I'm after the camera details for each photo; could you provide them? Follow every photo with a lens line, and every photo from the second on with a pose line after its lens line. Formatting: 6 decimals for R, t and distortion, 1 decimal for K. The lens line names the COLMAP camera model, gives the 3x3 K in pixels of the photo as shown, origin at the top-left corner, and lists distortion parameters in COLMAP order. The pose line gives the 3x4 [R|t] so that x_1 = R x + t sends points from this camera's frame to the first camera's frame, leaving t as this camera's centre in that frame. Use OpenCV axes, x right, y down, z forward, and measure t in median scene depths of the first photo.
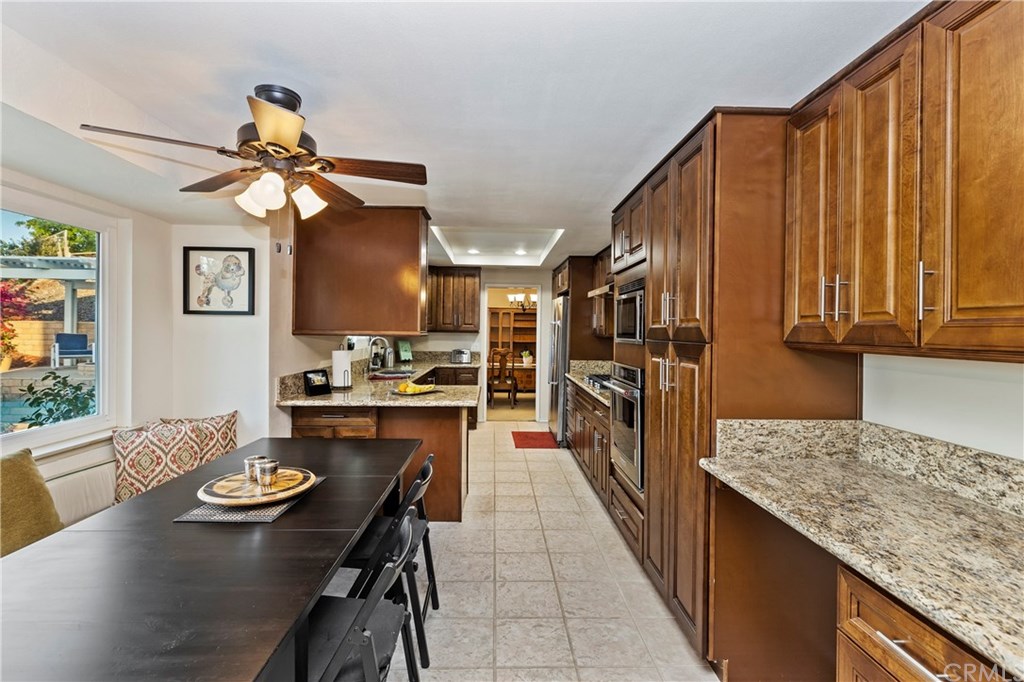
lens RADIAL K [[473.3, 0, 512.3], [0, 473.3, 334.9], [0, 0, 1]] dist [0.000820, 0.000035]
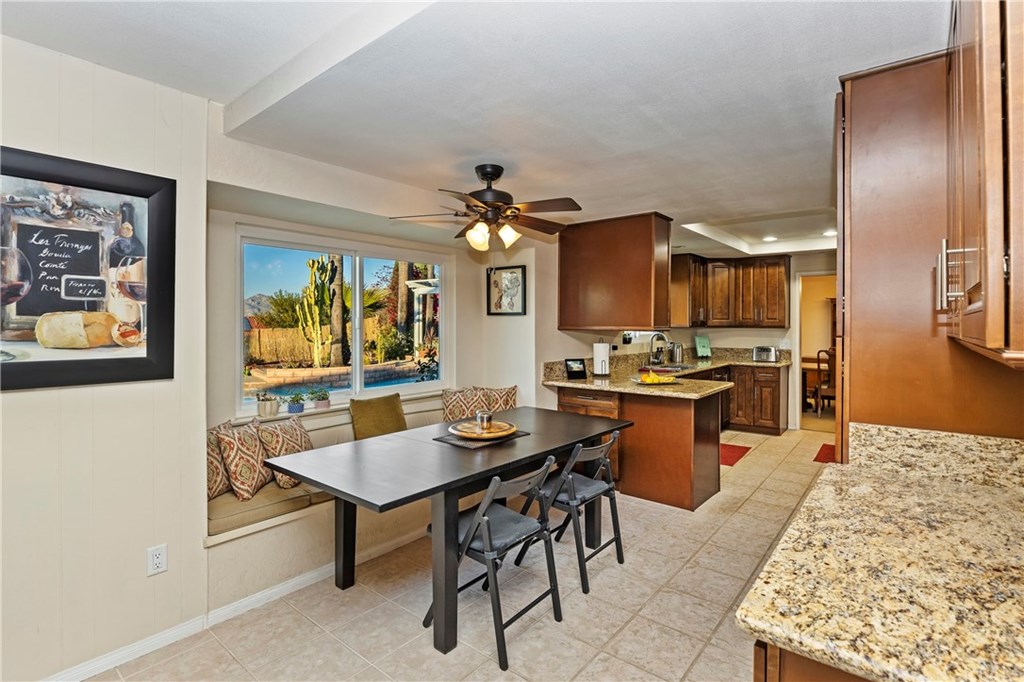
lens RADIAL K [[490.8, 0, 513.2], [0, 490.8, 327.3], [0, 0, 1]] dist [-0.014342, -0.000240]
pose [[0.752811, -0.004673, -0.658220, 0.332896], [-0.001311, 0.999962, -0.008598, 0.004657], [0.658235, 0.007336, 0.752777, -0.067872]]
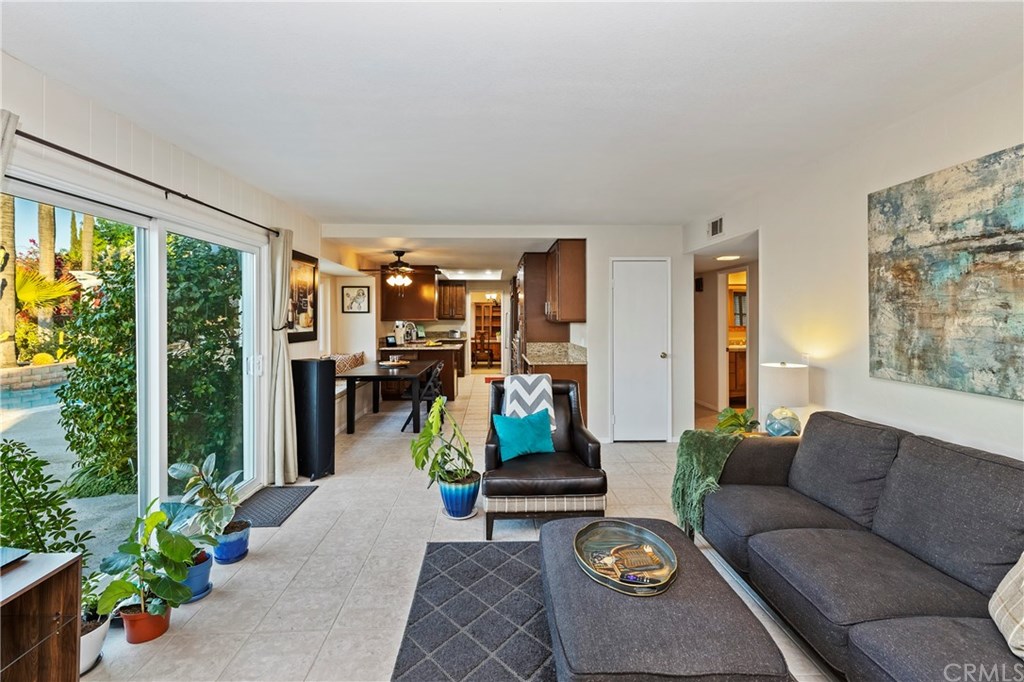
lens RADIAL K [[463.9, 0, 511.0], [0, 463.9, 316.8], [0, 0, 1]] dist [0.000916, 0.000049]
pose [[0.999886, -0.012986, 0.007639, 0.173852], [0.013089, 0.999822, -0.013610, 0.020833], [-0.007461, 0.013709, 0.999878, -1.401027]]
